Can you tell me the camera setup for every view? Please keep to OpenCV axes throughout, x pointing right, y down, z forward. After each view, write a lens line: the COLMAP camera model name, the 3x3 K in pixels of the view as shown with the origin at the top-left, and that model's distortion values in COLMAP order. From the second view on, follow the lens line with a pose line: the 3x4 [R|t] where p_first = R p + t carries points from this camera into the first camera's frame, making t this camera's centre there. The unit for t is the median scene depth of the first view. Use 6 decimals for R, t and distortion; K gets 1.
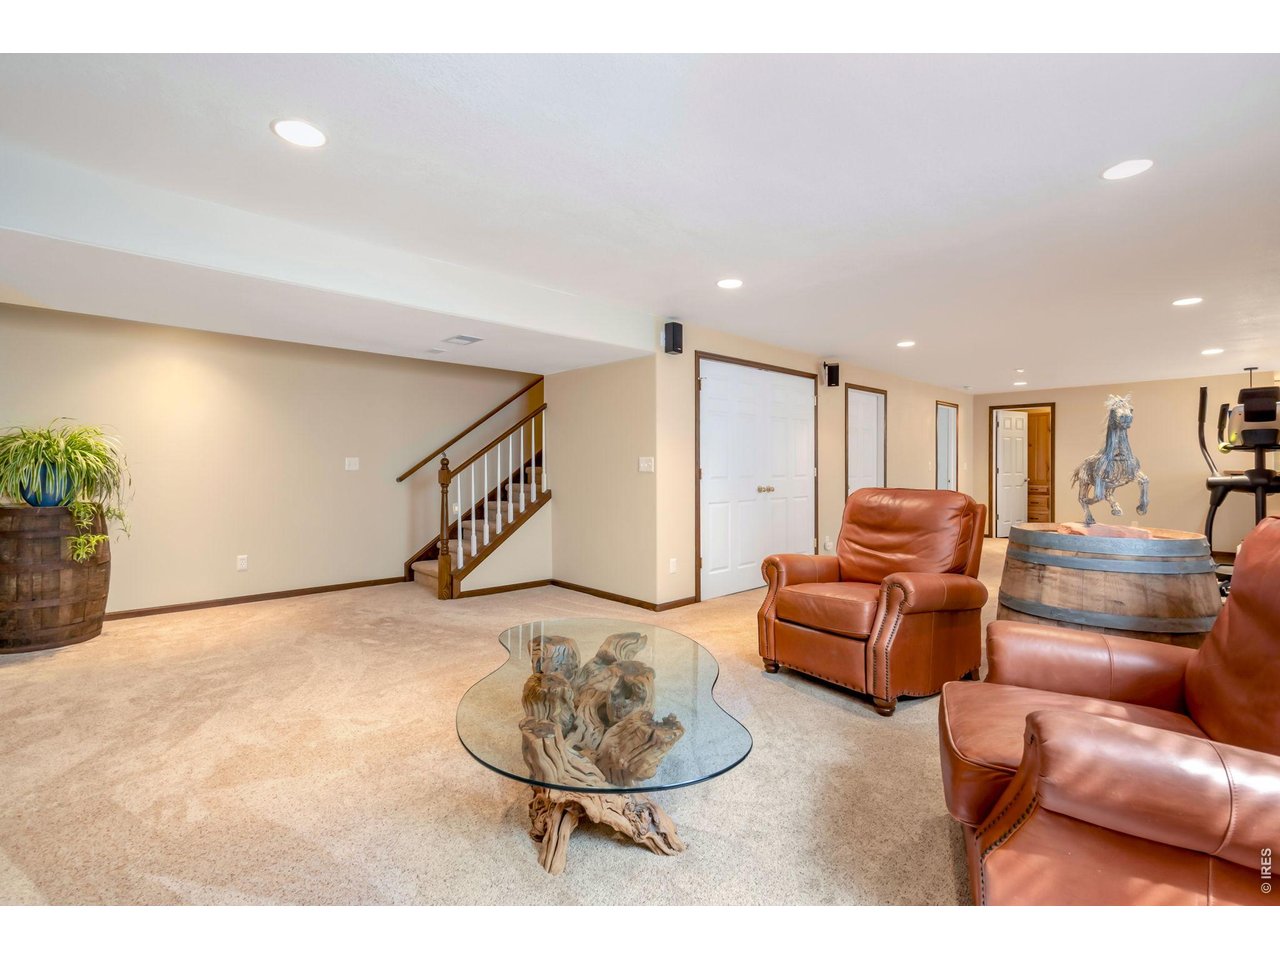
lens RADIAL K [[587.2, 0, 643.5], [0, 587.2, 475.7], [0, 0, 1]] dist [-0.000170, 0.000088]
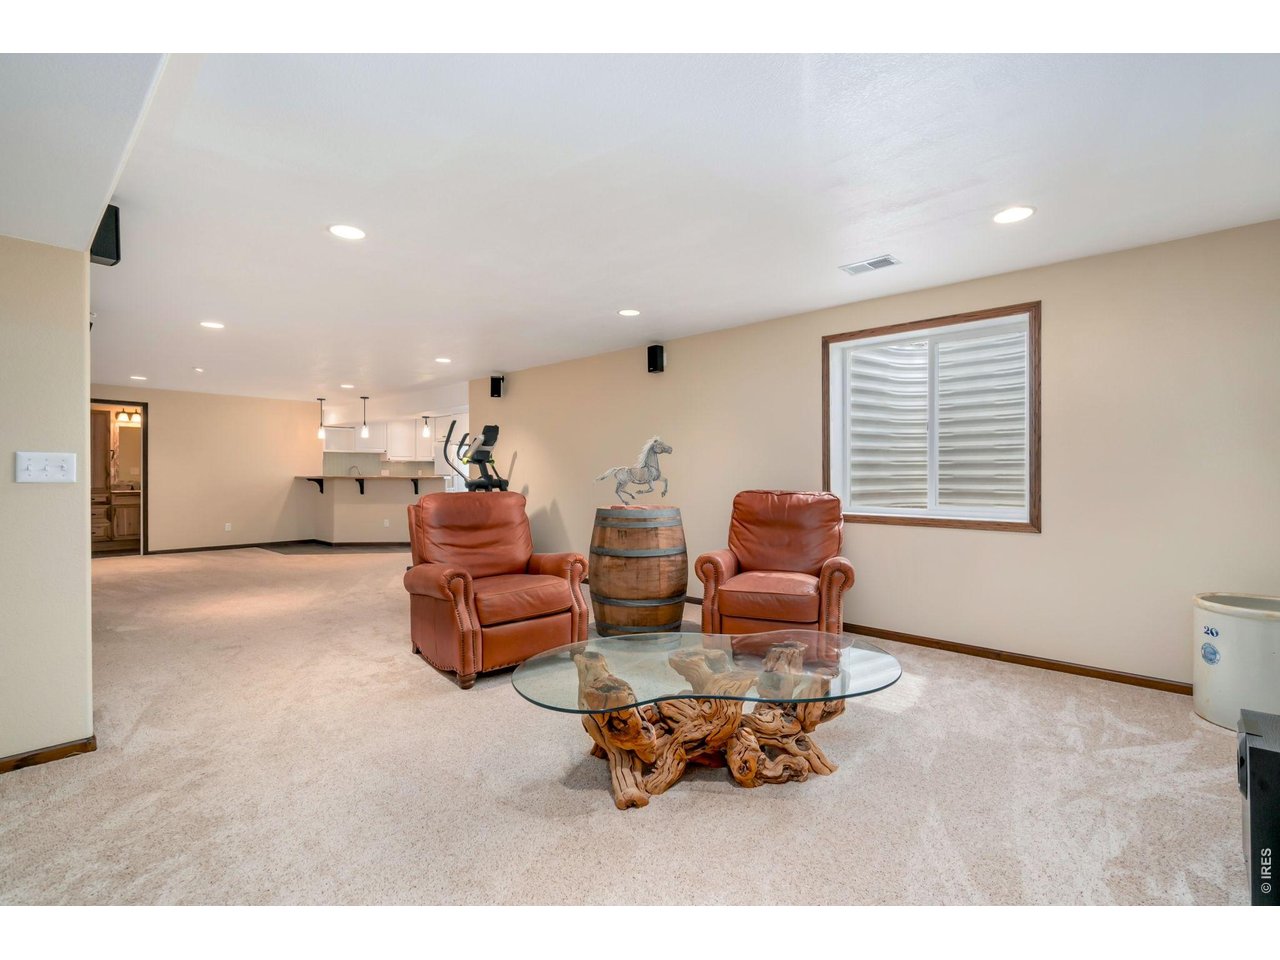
lens RADIAL K [[587.2, 0, 643.5], [0, 587.2, 475.7], [0, 0, 1]] dist [-0.000170, 0.000088]
pose [[-0.063718, -0.001977, 0.997966, -0.912765], [0.013108, 0.999910, 0.002818, -0.009447], [-0.997882, 0.013261, -0.063687, 0.945830]]
